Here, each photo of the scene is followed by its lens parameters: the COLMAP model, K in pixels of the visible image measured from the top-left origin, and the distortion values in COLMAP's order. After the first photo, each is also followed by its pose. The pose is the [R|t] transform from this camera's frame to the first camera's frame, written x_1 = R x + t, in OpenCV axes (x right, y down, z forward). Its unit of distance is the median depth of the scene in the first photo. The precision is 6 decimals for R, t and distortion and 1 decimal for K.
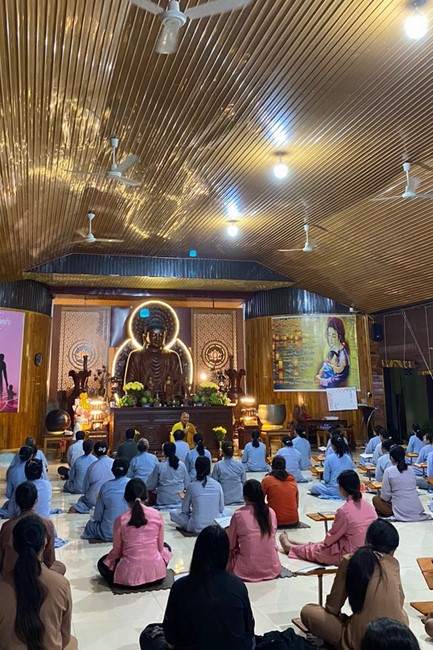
lens RADIAL K [[630.1, 0, 224.4], [0, 630.1, 247.9], [0, 0, 1]] dist [0.079638, -0.016547]
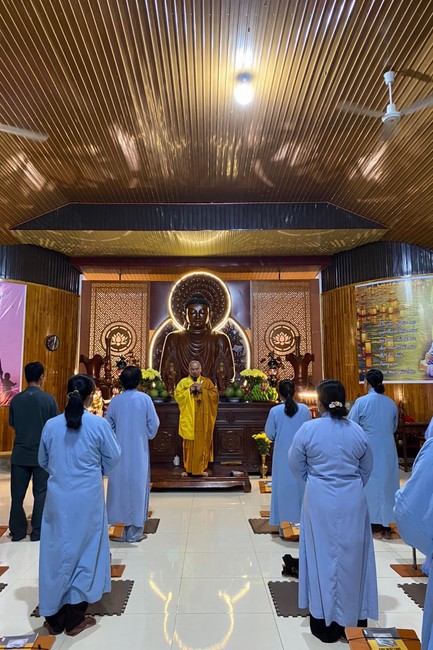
lens RADIAL K [[498.4, 0, 216.5], [0, 498.4, 325.0], [0, 0, 1]] dist [0.090649, -0.005534]
pose [[0.963227, -0.029987, -0.267009, 0.077462], [0.055565, 0.994502, 0.088759, 0.099577], [0.262879, -0.100331, 0.959598, 0.411522]]
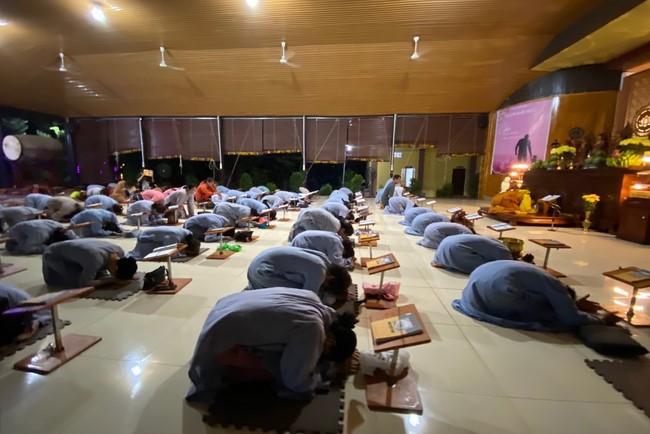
lens RADIAL K [[266.3, 0, 325.0], [0, 266.3, 217.0], [0, 0, 1]] dist [0.031423, -0.024881]
pose [[-0.385258, 0.146887, -0.911044, 0.352580], [0.196245, 0.977709, 0.074648, 0.186763], [0.901701, -0.150029, -0.405496, 0.705878]]
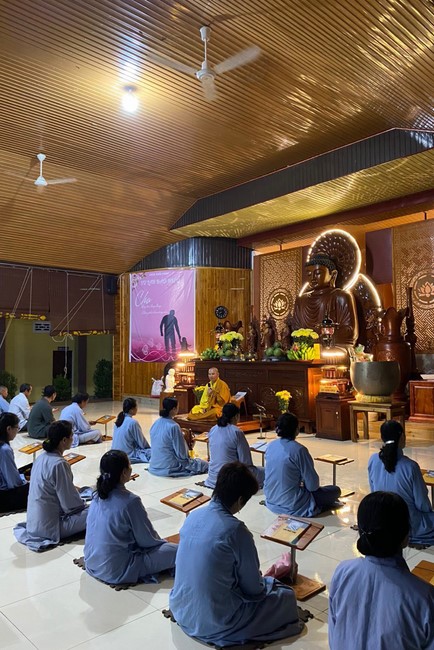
lens RADIAL K [[498.4, 0, 217.0], [0, 498.4, 325.0], [0, 0, 1]] dist [0.090649, -0.005534]
pose [[0.451981, -0.044775, -0.890903, 0.383937], [0.204382, 0.977369, 0.054569, 0.140417], [0.868298, -0.206748, 0.450904, 0.593191]]
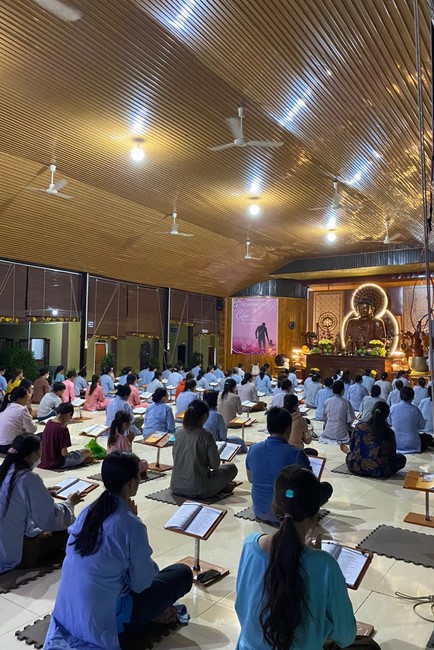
lens RADIAL K [[498.4, 0, 217.0], [0, 498.4, 325.0], [0, 0, 1]] dist [0.090649, -0.005534]
pose [[0.637398, -0.017299, -0.770341, 0.546799], [0.145711, 0.984416, 0.098458, 0.016309], [0.756632, -0.175004, 0.629985, 0.032815]]
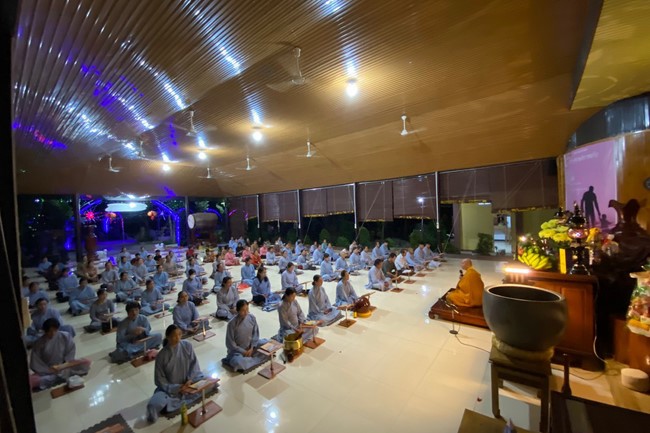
lens RADIAL K [[266.3, 0, 325.0], [0, 266.3, 216.5], [0, 0, 1]] dist [0.031423, -0.024881]
pose [[-0.814753, 0.050069, -0.577643, 0.242040], [0.176104, 0.970569, -0.164265, 0.184312], [0.552418, -0.235561, -0.799591, 0.962276]]
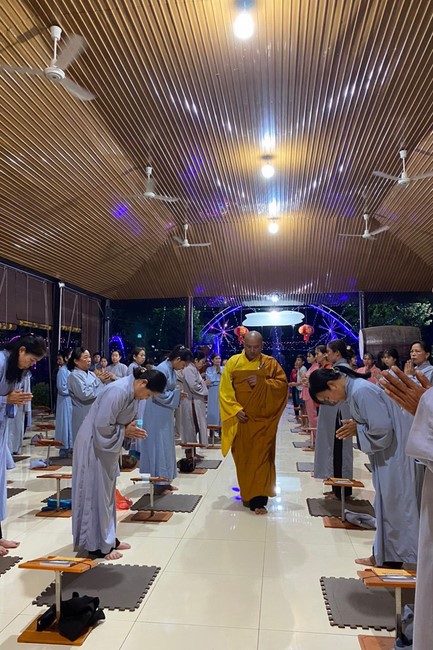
lens RADIAL K [[498.4, 0, 216.5], [0, 498.4, 325.0], [0, 0, 1]] dist [0.090649, -0.005534]
pose [[-0.916084, 0.043180, 0.398656, -0.039640], [-0.079508, 0.954886, -0.286132, 0.181166], [-0.393026, -0.293817, -0.871322, 0.735426]]
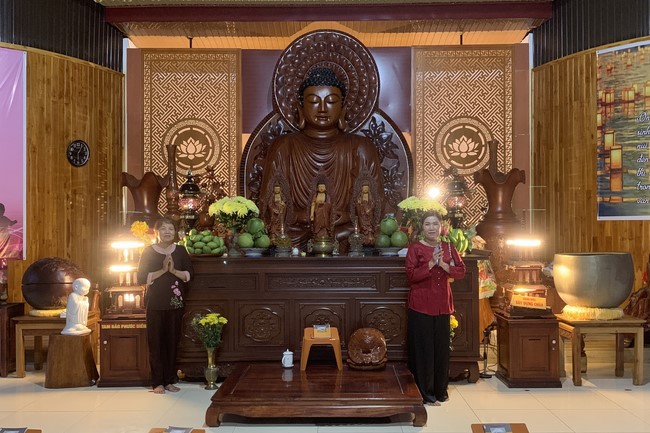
lens RADIAL K [[672.6, 0, 338.3], [0, 672.6, 229.8], [0, 0, 1]] dist [0.050933, -0.015906]
pose [[0.959472, 0.003237, -0.281785, 0.039593], [0.060973, 0.973863, 0.218801, 0.122202], [0.275128, -0.227115, 0.934197, 0.525280]]
